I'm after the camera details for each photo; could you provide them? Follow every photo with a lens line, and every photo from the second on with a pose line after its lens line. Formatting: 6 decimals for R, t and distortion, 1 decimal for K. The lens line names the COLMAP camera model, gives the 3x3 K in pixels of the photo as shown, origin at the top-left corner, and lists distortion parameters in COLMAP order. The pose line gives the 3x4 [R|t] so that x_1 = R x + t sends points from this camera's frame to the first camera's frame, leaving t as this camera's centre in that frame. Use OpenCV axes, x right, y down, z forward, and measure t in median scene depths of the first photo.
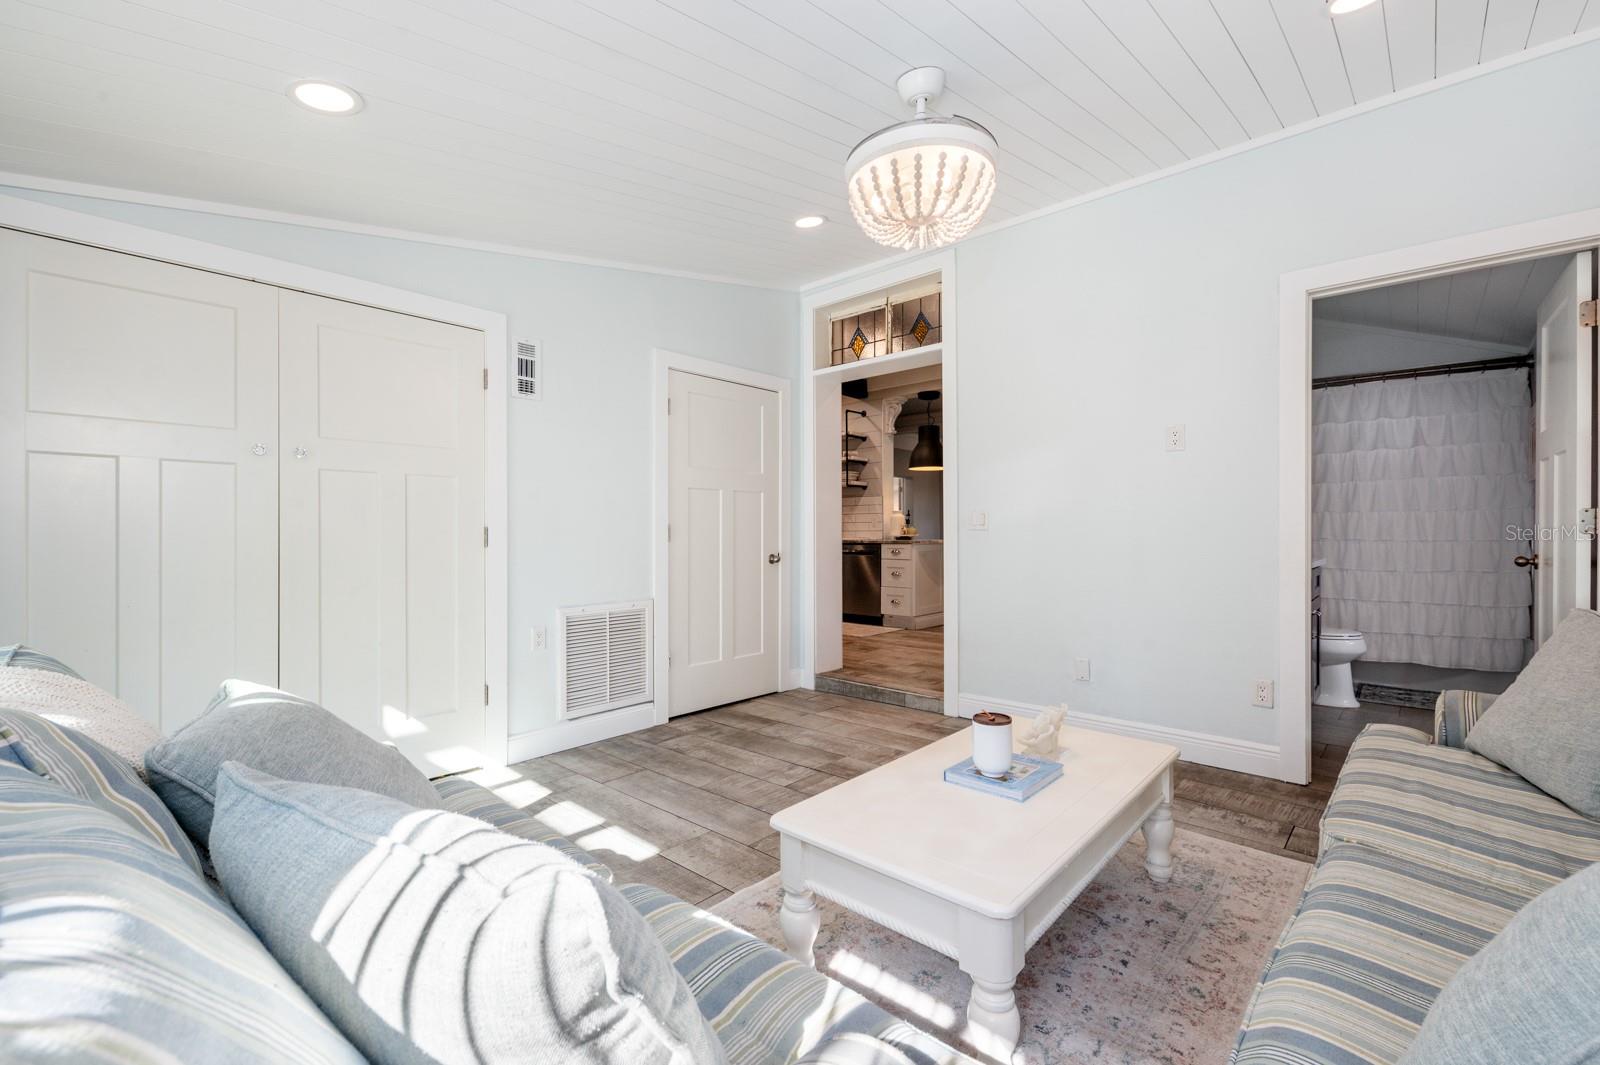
lens RADIAL K [[673.6, 0, 800.0], [0, 673.6, 532.5], [0, 0, 1]] dist [0.011362, -0.006842]
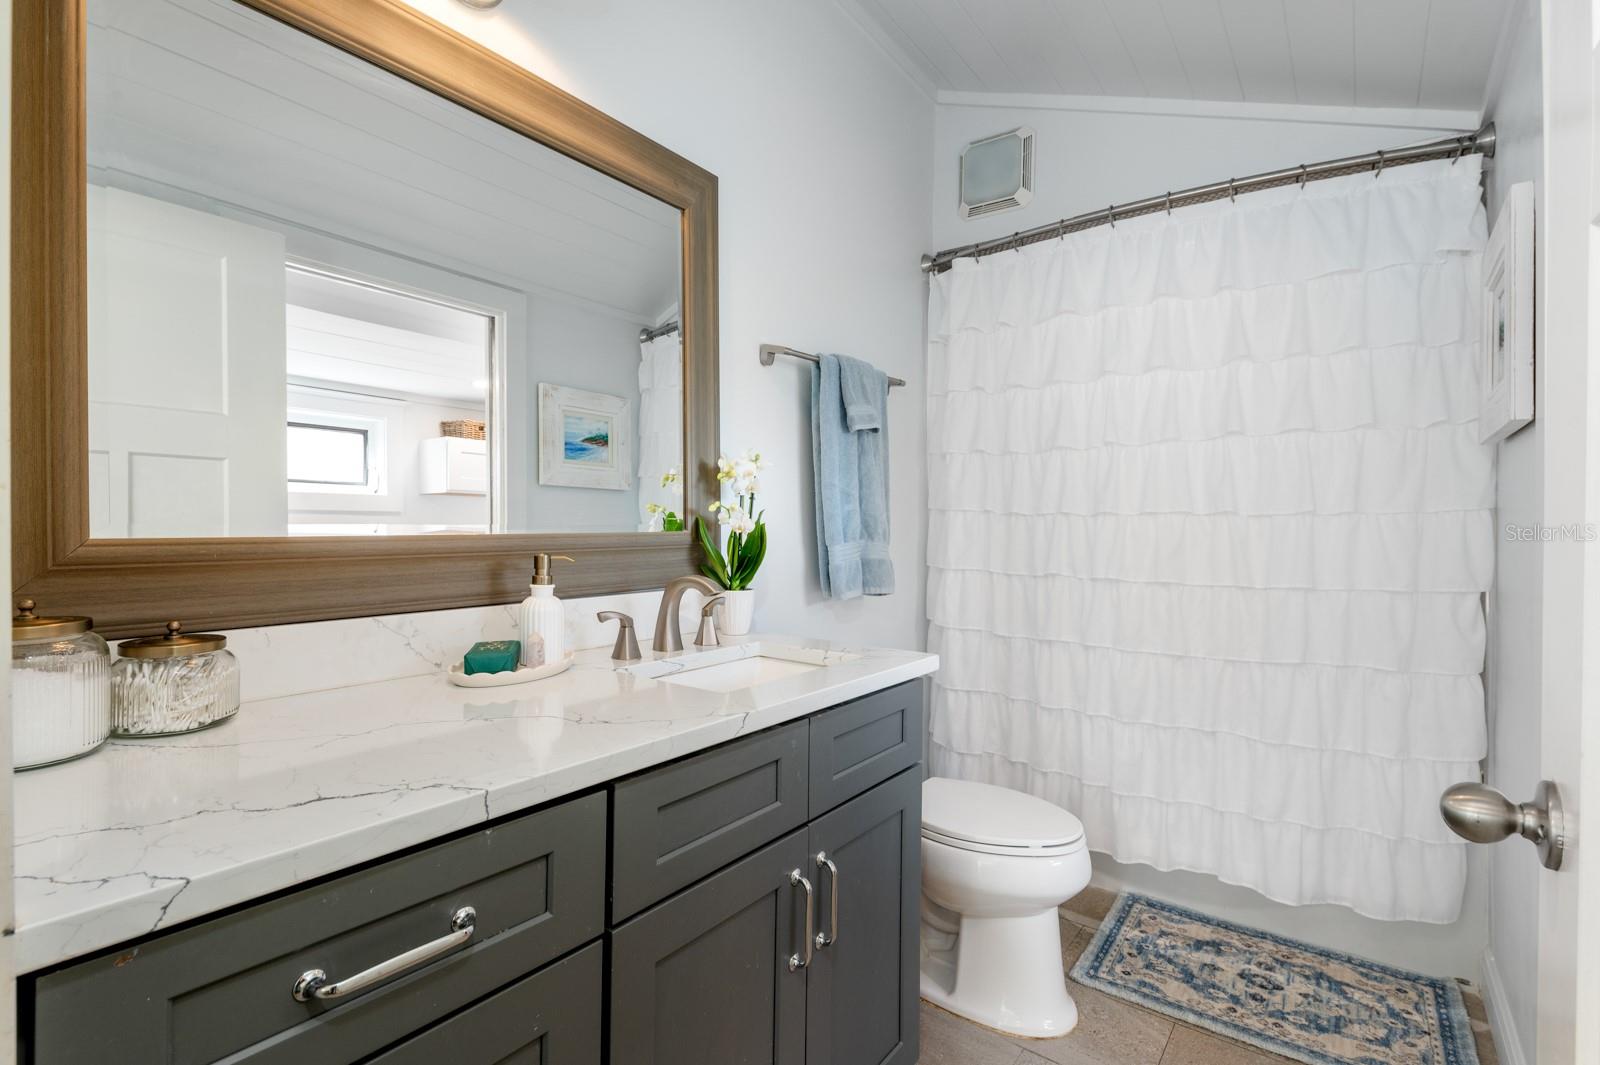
lens RADIAL K [[732.8, 0, 808.2], [0, 732.8, 527.2], [0, 0, 1]] dist [0.013538, -0.004770]
pose [[0.995130, 0.007296, 0.098302, 0.617198], [-0.007145, 0.999973, -0.001882, -0.023005], [-0.098313, 0.001170, 0.995155, 0.583226]]
